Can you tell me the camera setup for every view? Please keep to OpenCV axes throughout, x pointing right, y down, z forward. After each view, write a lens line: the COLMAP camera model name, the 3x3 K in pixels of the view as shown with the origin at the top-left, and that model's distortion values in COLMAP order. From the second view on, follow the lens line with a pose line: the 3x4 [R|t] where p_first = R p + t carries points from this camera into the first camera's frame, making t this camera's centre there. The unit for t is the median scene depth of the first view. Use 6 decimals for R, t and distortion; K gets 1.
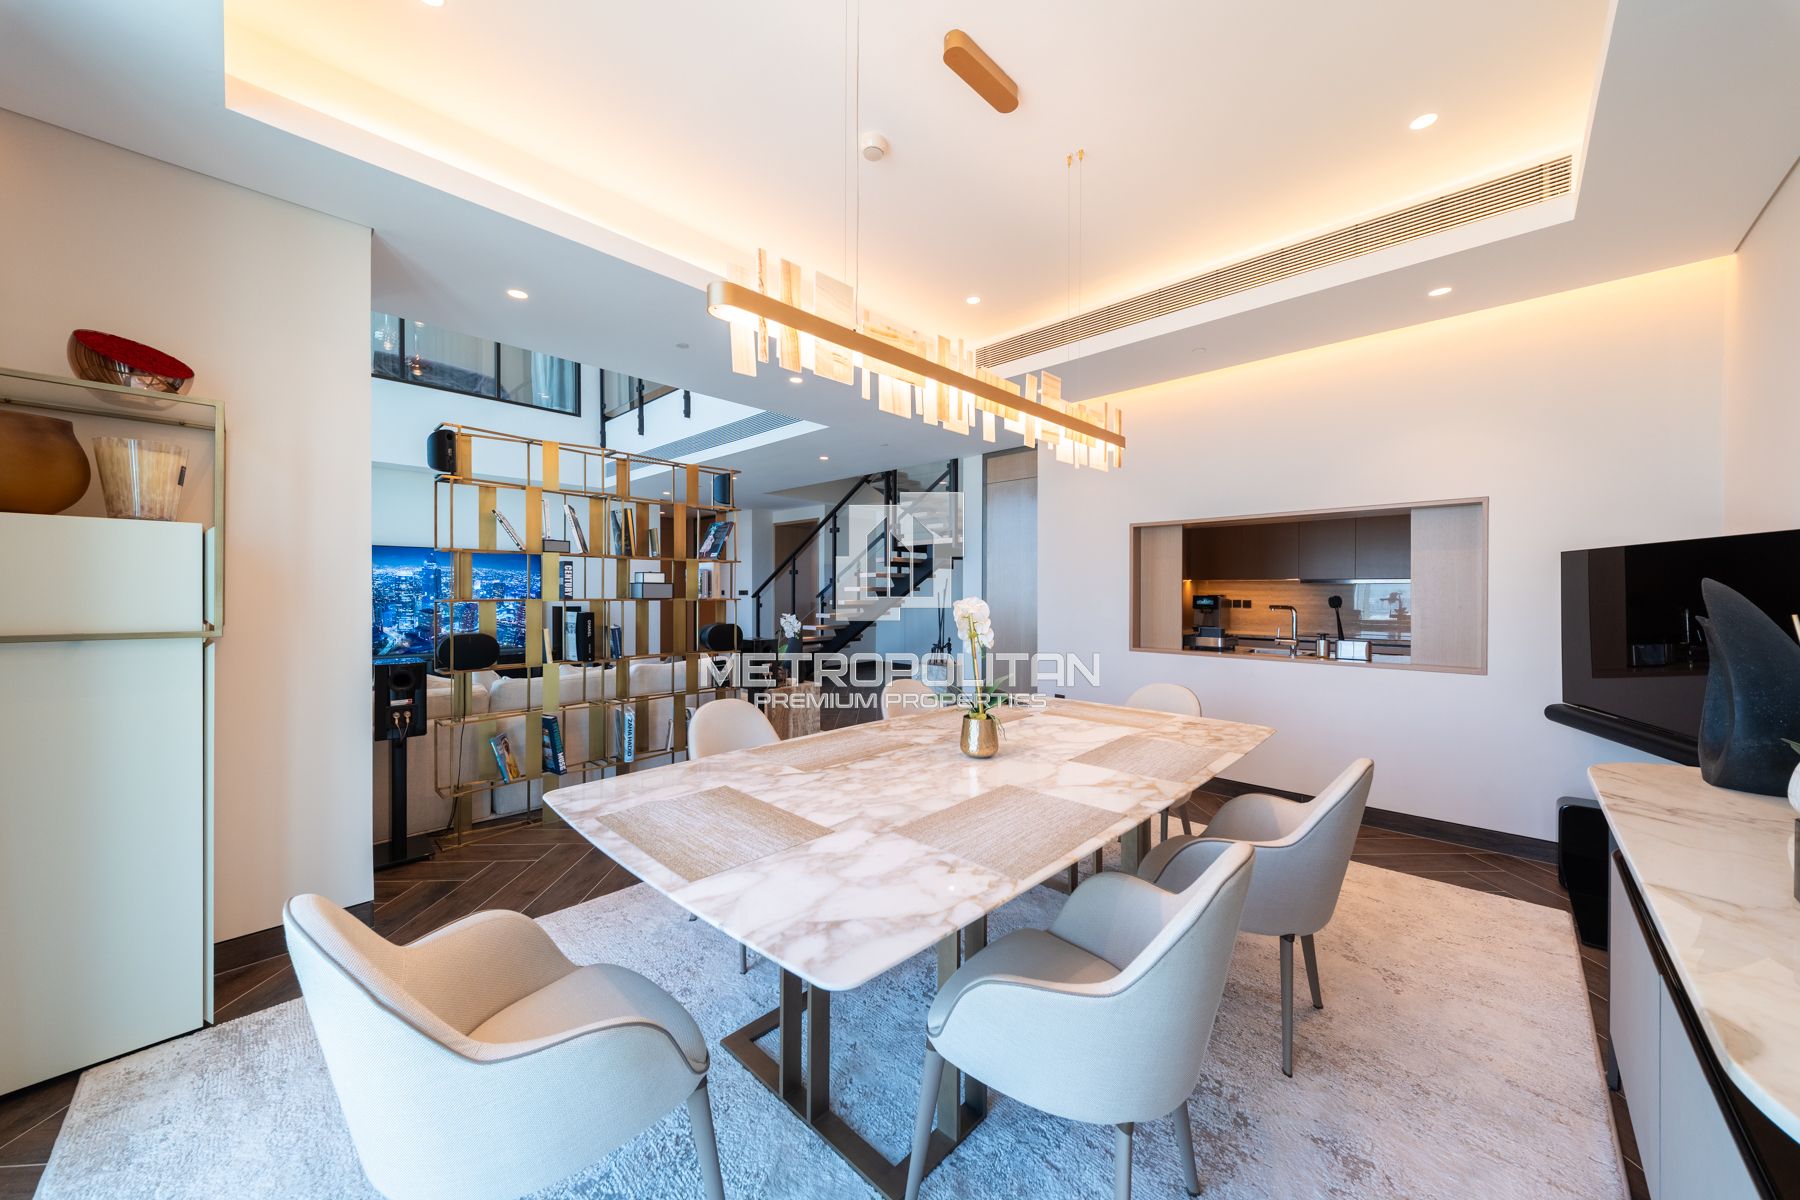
lens RADIAL K [[629.3, 0, 895.8], [0, 629.3, 598.6], [0, 0, 1]] dist [0.012973, -0.000918]
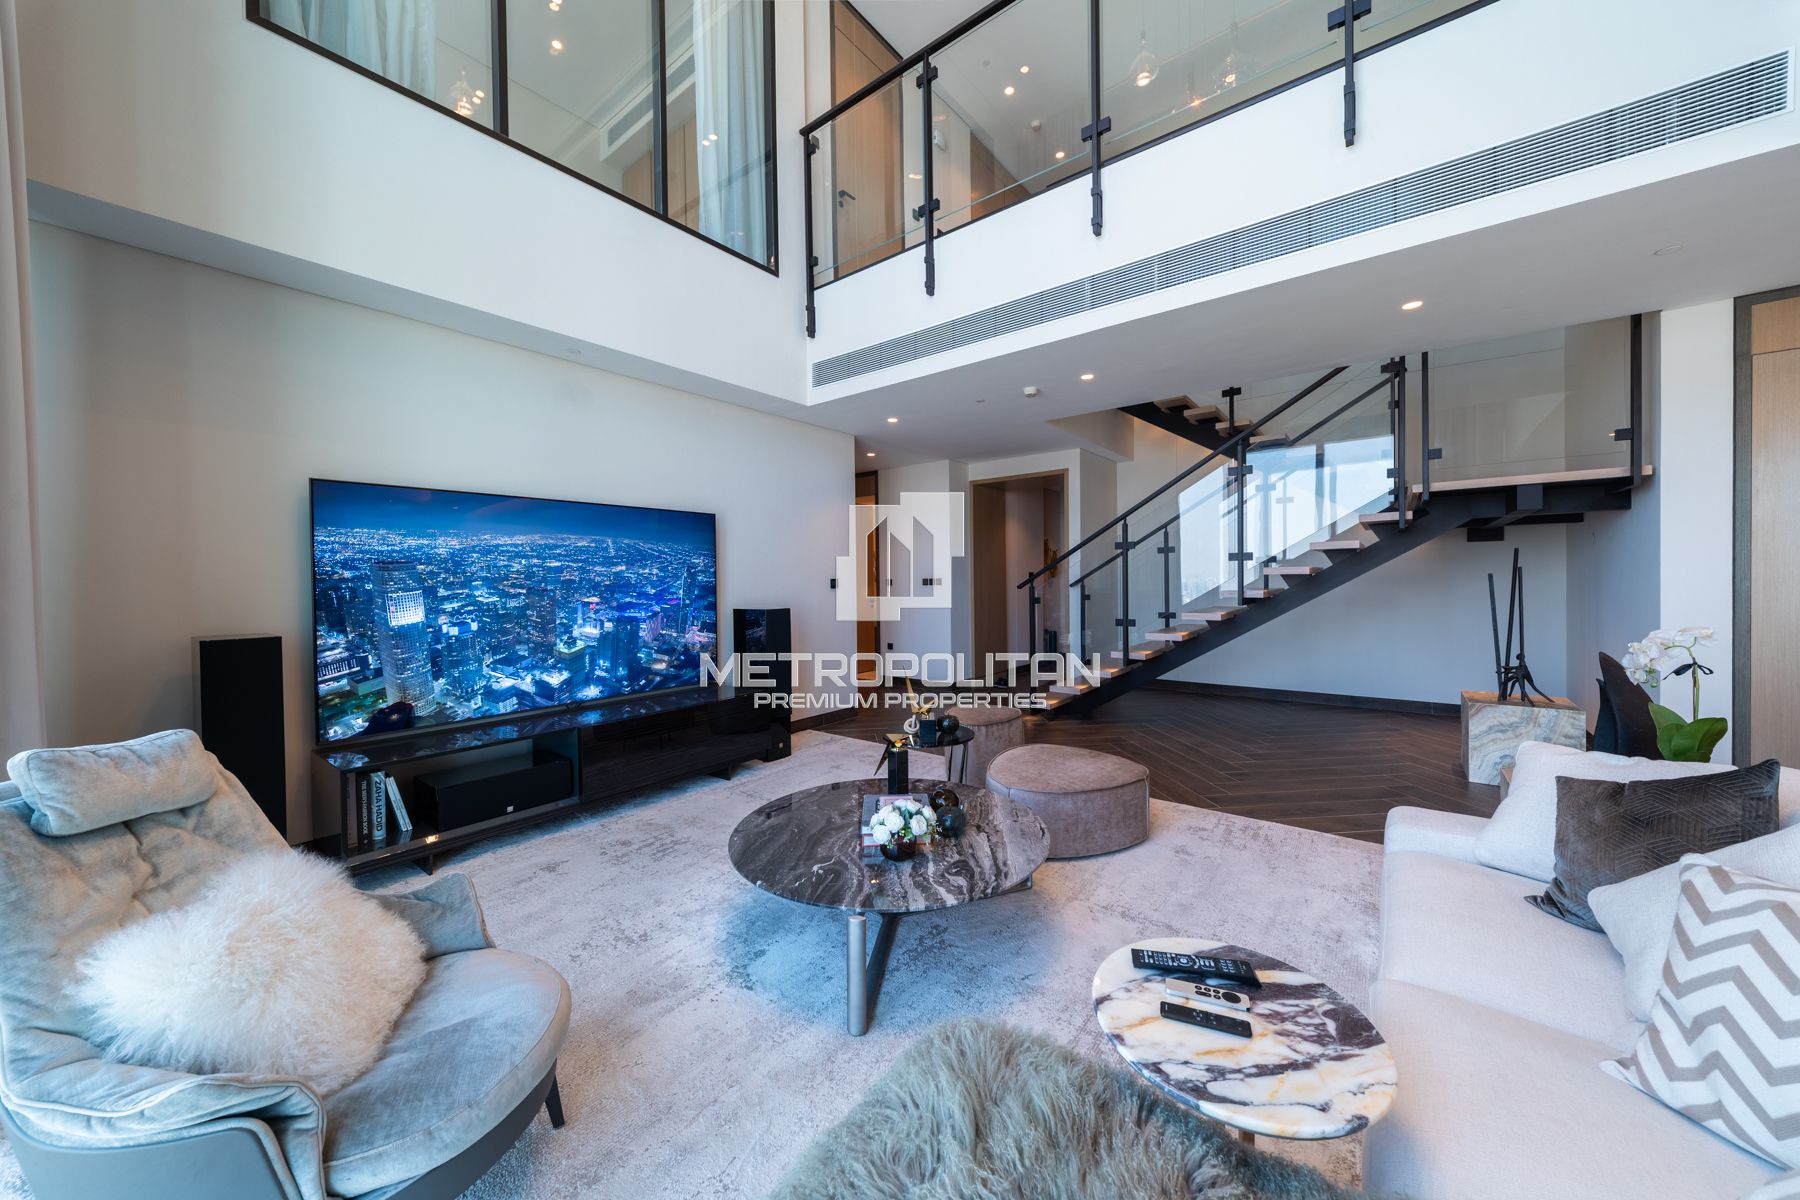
lens RADIAL K [[629.3, 0, 906.0], [0, 629.3, 597.7], [0, 0, 1]] dist [0.012973, -0.000918]
pose [[0.994494, -0.021720, 0.102521, -0.470528], [0.020443, 0.999700, 0.013494, -0.008219], [-0.102783, -0.011324, 0.994639, 0.448736]]
